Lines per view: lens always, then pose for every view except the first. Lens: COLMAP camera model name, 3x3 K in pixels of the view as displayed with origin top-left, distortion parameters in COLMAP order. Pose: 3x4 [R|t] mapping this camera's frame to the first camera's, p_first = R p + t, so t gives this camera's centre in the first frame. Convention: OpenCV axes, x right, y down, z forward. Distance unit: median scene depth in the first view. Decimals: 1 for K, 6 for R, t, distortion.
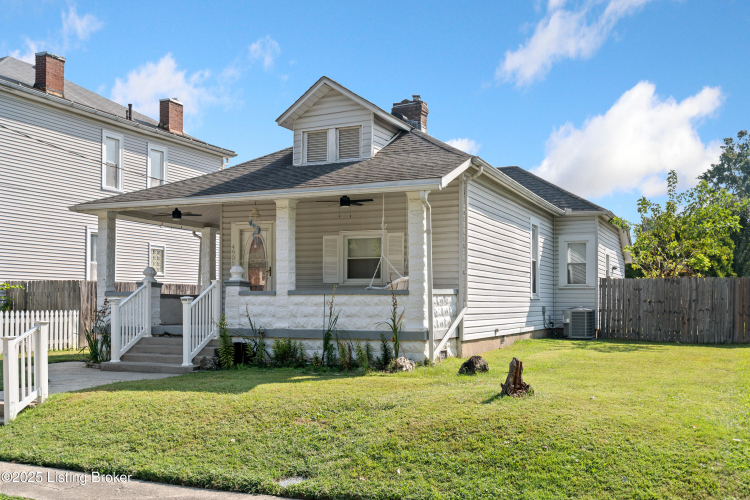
lens RADIAL K [[784.0, 0, 399.7], [0, 784.0, 294.7], [0, 0, 1]] dist [0.028105, 0.000000]
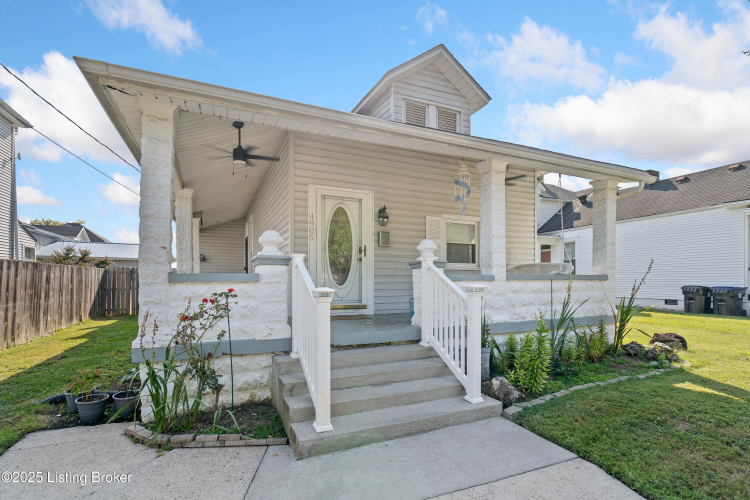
lens RADIAL K [[347.5, 0, 367.9], [0, 347.5, 276.6], [0, 0, 1]] dist [0.004170, 0.000995]
pose [[0.671654, 0.003438, 0.740857, -0.459052], [-0.005460, 0.999985, 0.000309, -0.002368], [-0.740844, -0.004253, 0.671663, 0.783912]]
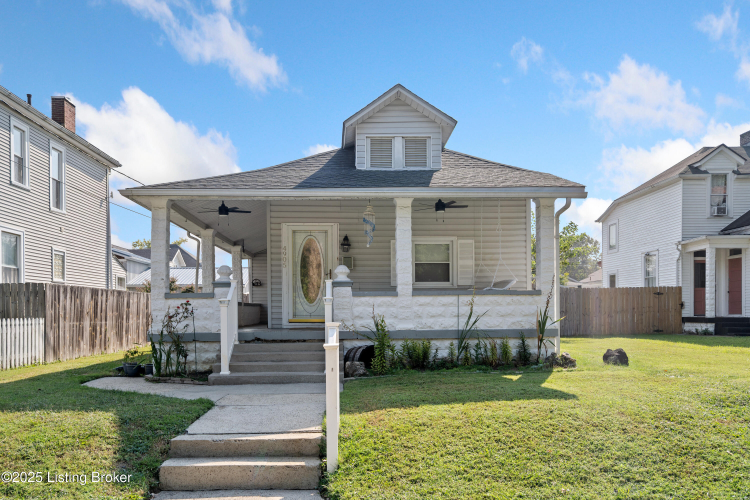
lens RADIAL K [[571.1, 0, 385.0], [0, 571.1, 310.5], [0, 0, 1]] dist [0.024310, -0.007908]
pose [[0.889070, -0.008135, 0.457698, -0.455967], [0.006366, 0.999965, 0.005407, 0.013567], [-0.457726, -0.001893, 0.889091, 0.340091]]
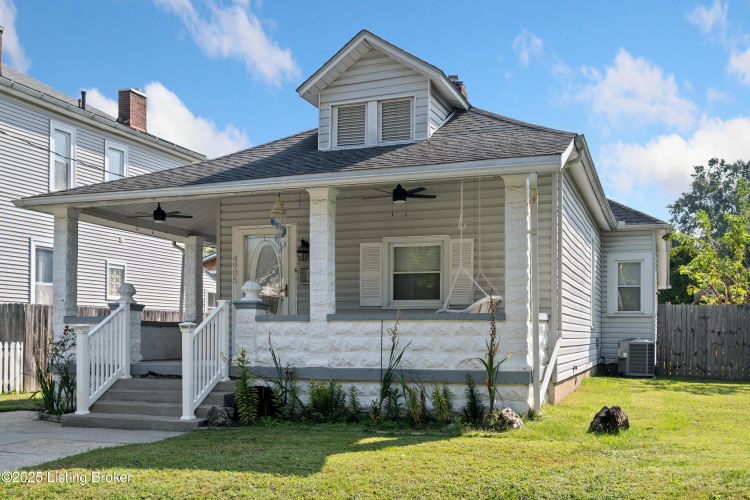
lens RADIAL K [[784.0, 0, 392.4], [0, 784.0, 330.7], [0, 0, 1]] dist [0.028105, 0.000000]
pose [[0.997861, 0.001621, 0.065354, -0.117642], [-0.001906, 0.999989, 0.004290, 0.005881], [-0.065346, -0.004406, 0.997853, 0.246935]]
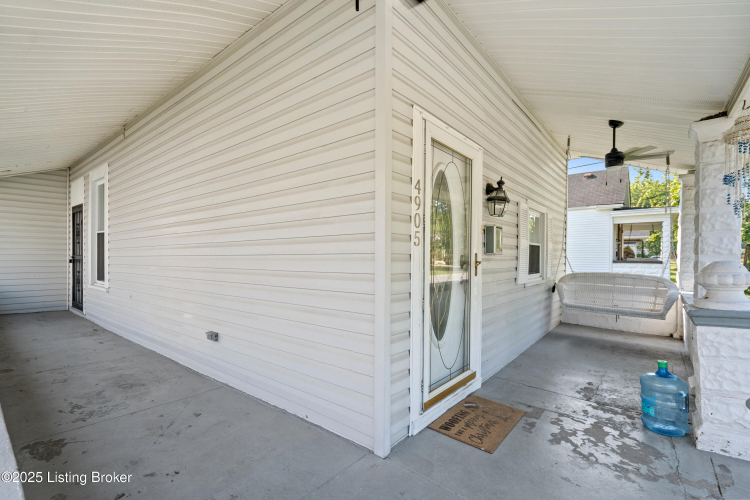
lens RADIAL K [[347.5, 0, 375.4], [0, 347.5, 254.3], [0, 0, 1]] dist [0.004170, 0.000995]
pose [[0.264199, 0.002615, 0.964465, -0.377214], [-0.014431, 0.999895, 0.001242, -0.035672], [-0.964360, -0.014246, 0.264209, 1.051158]]
